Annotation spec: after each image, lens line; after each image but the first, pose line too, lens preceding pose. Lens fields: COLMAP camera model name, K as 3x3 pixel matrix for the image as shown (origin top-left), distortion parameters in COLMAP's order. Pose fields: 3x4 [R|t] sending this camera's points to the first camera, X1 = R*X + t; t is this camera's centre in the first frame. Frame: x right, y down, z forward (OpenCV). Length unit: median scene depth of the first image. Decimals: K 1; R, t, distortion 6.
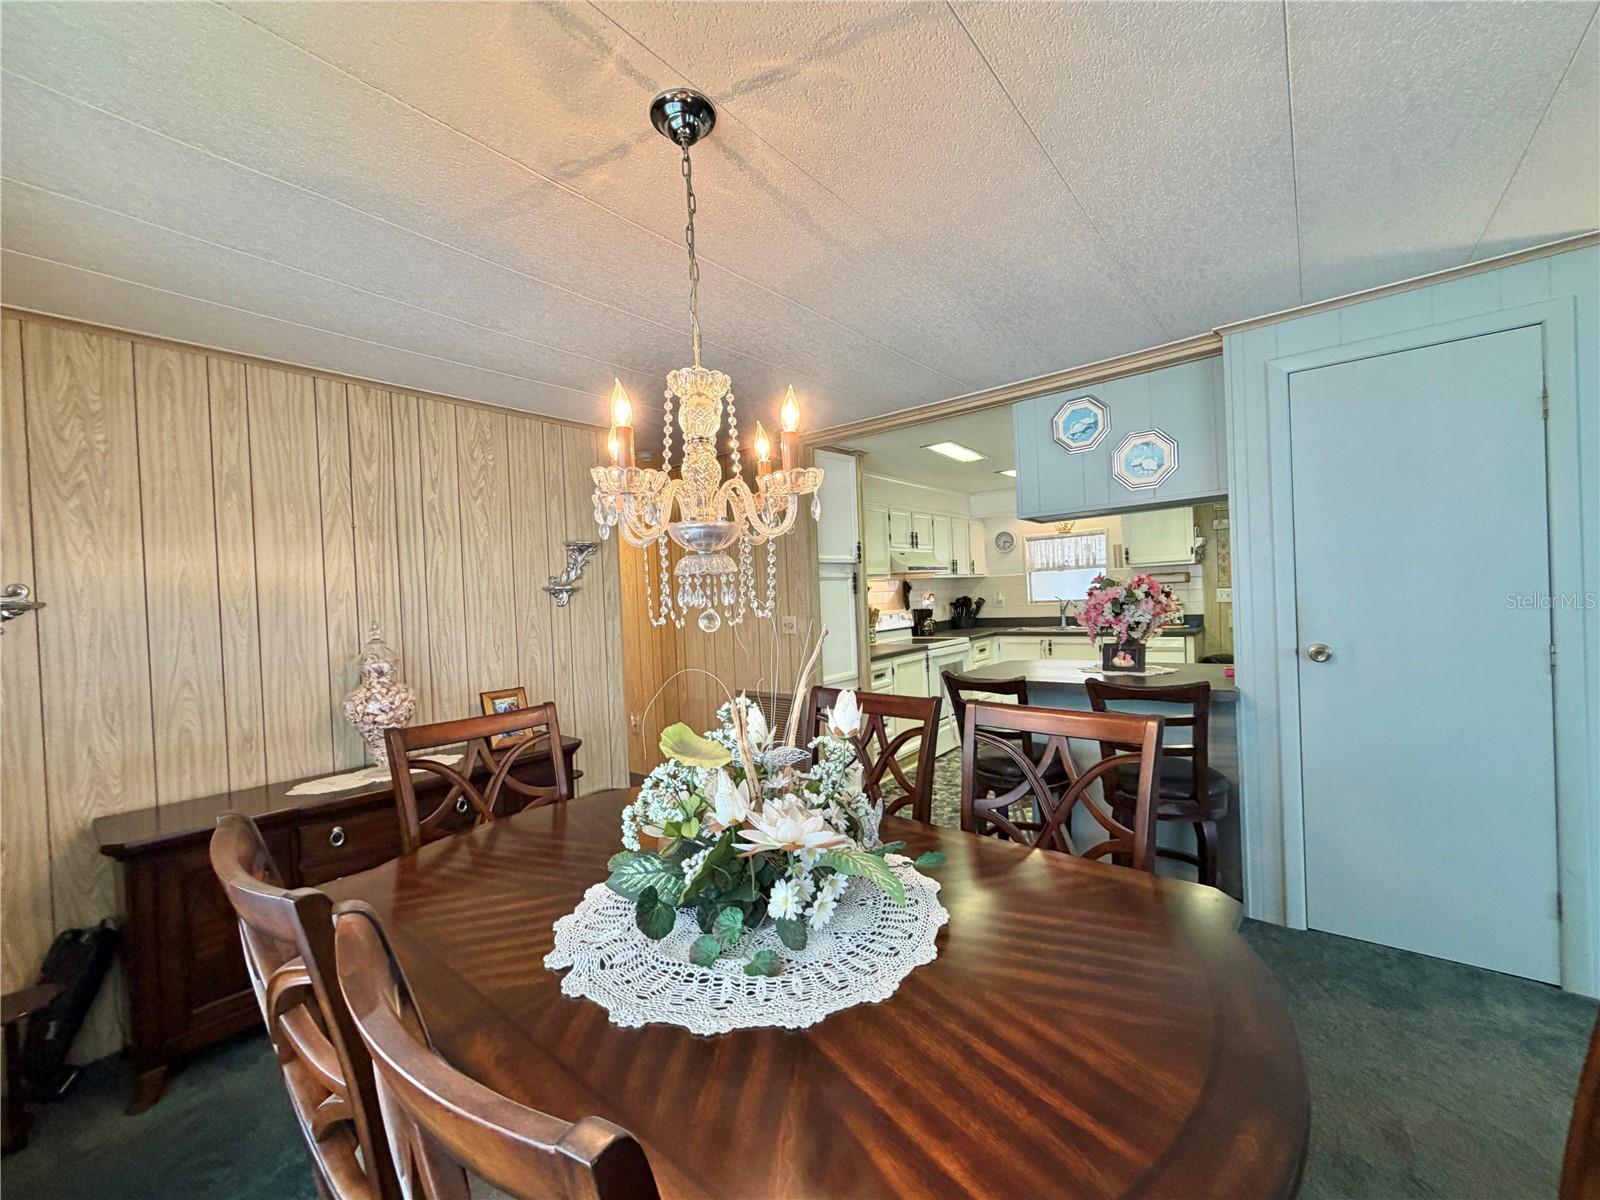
lens RADIAL K [[638.8, 0, 797.5], [0, 638.8, 601.5], [0, 0, 1]] dist [-0.000563, 0.000250]
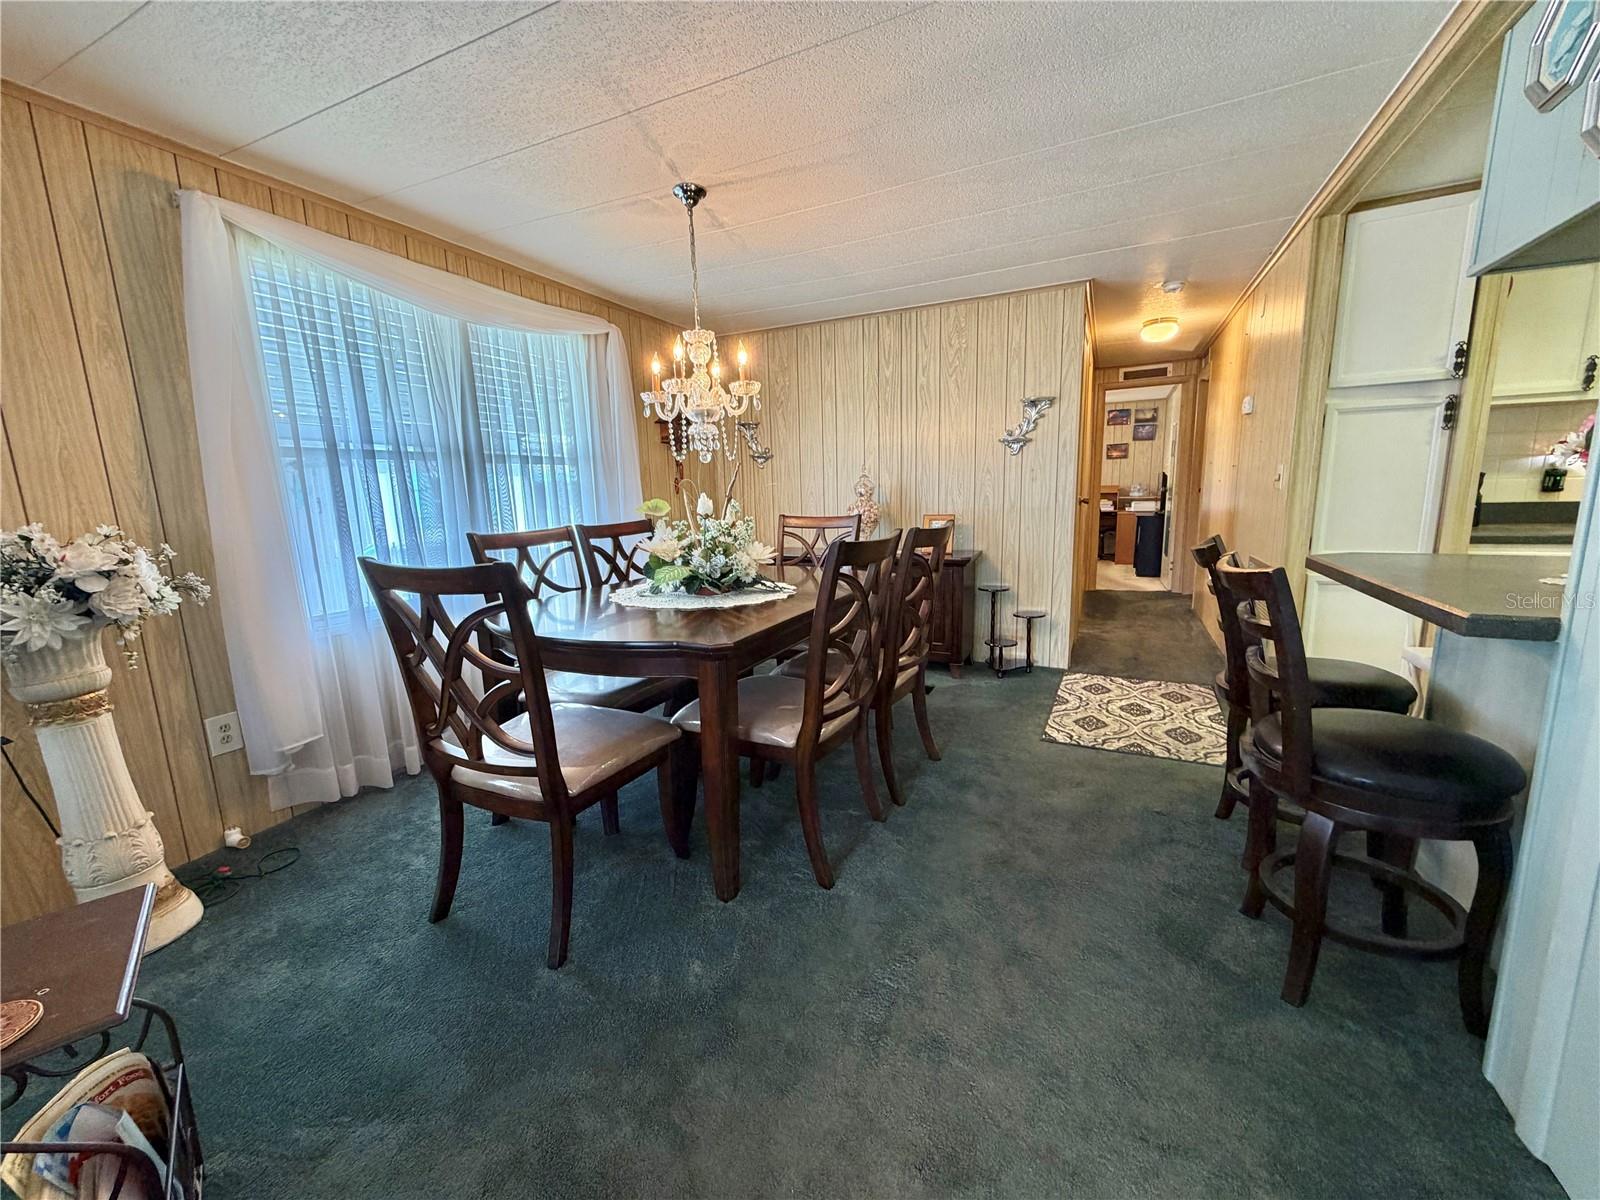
lens RADIAL K [[639.8, 0, 798.7], [0, 639.8, 603.4], [0, 0, 1]] dist [0.000419, 0.000114]
pose [[0.240889, 0.206122, -0.948413, 0.456171], [0.008957, 0.976674, 0.214539, 0.011236], [0.970511, -0.060175, 0.233424, 0.179183]]
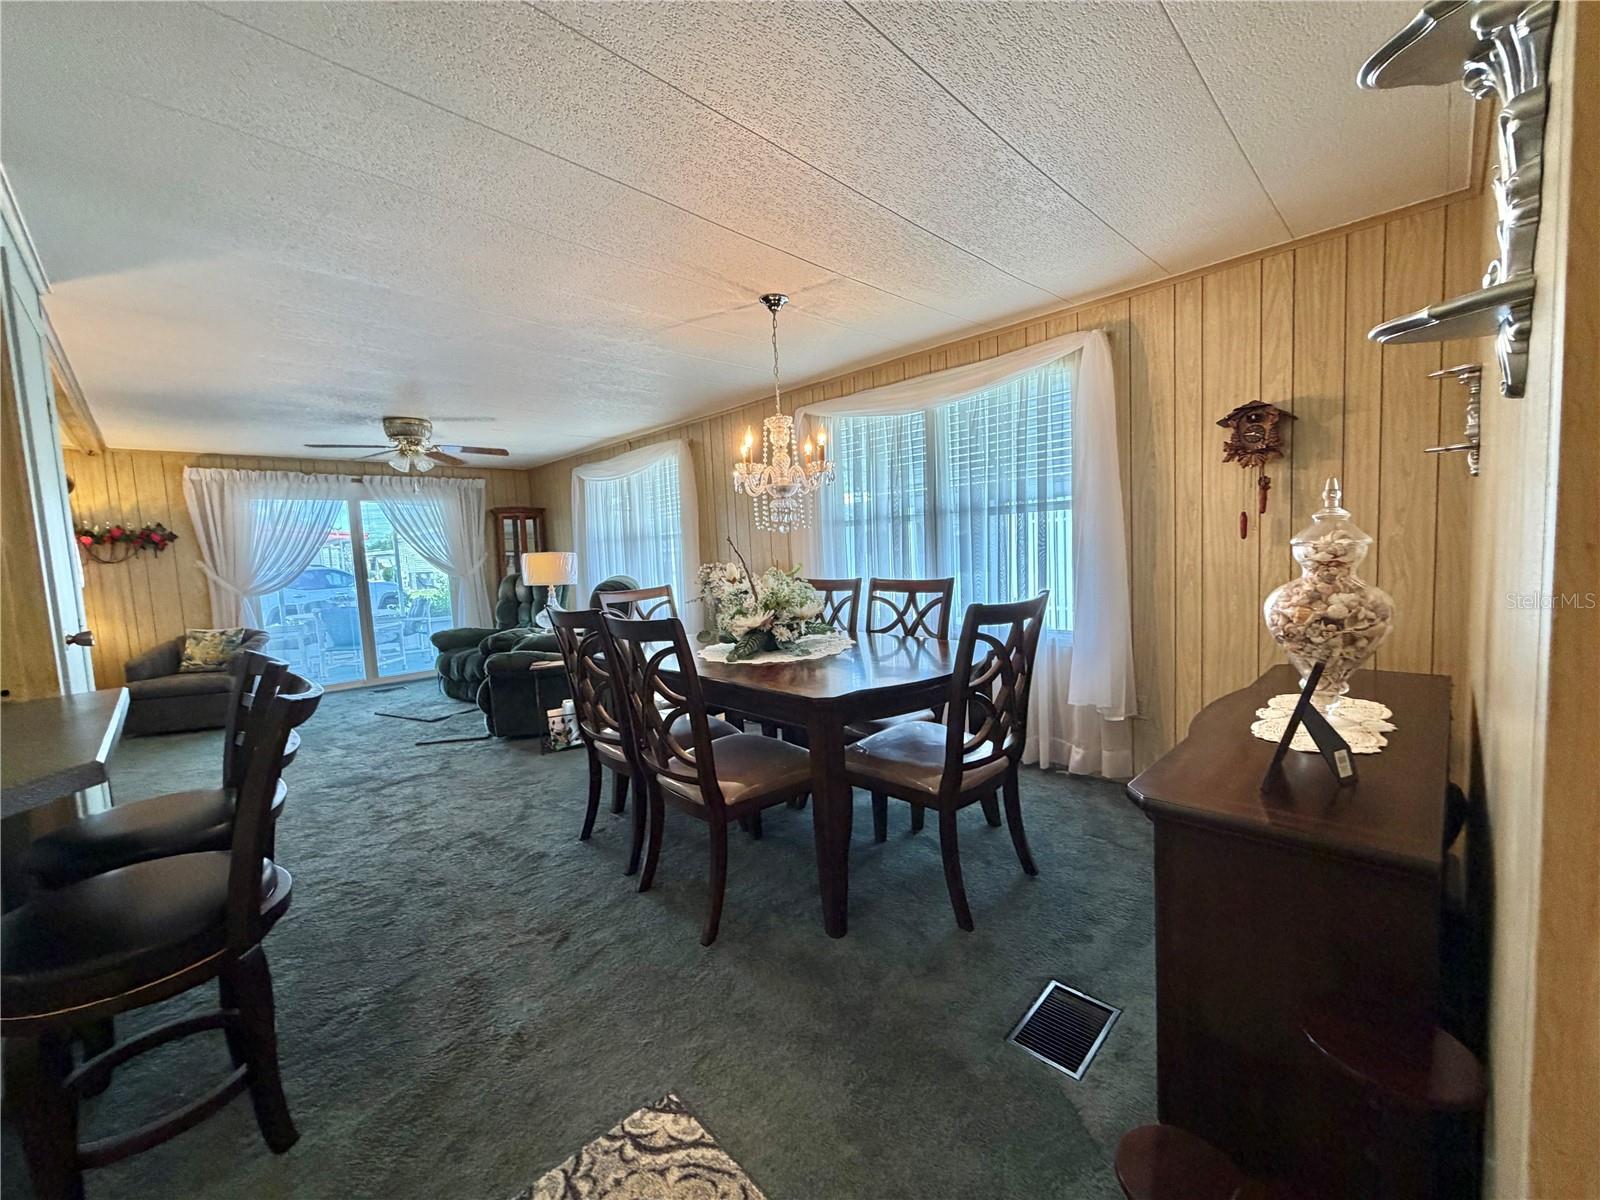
lens RADIAL K [[638.8, 0, 797.5], [0, 638.8, 601.5], [0, 0, 1]] dist [-0.000563, 0.000250]
pose [[-0.989947, 0.085406, 0.112745, -0.096677], [0.095863, 0.991241, 0.090836, 0.019697], [-0.103999, 0.100731, -0.989463, 0.748542]]
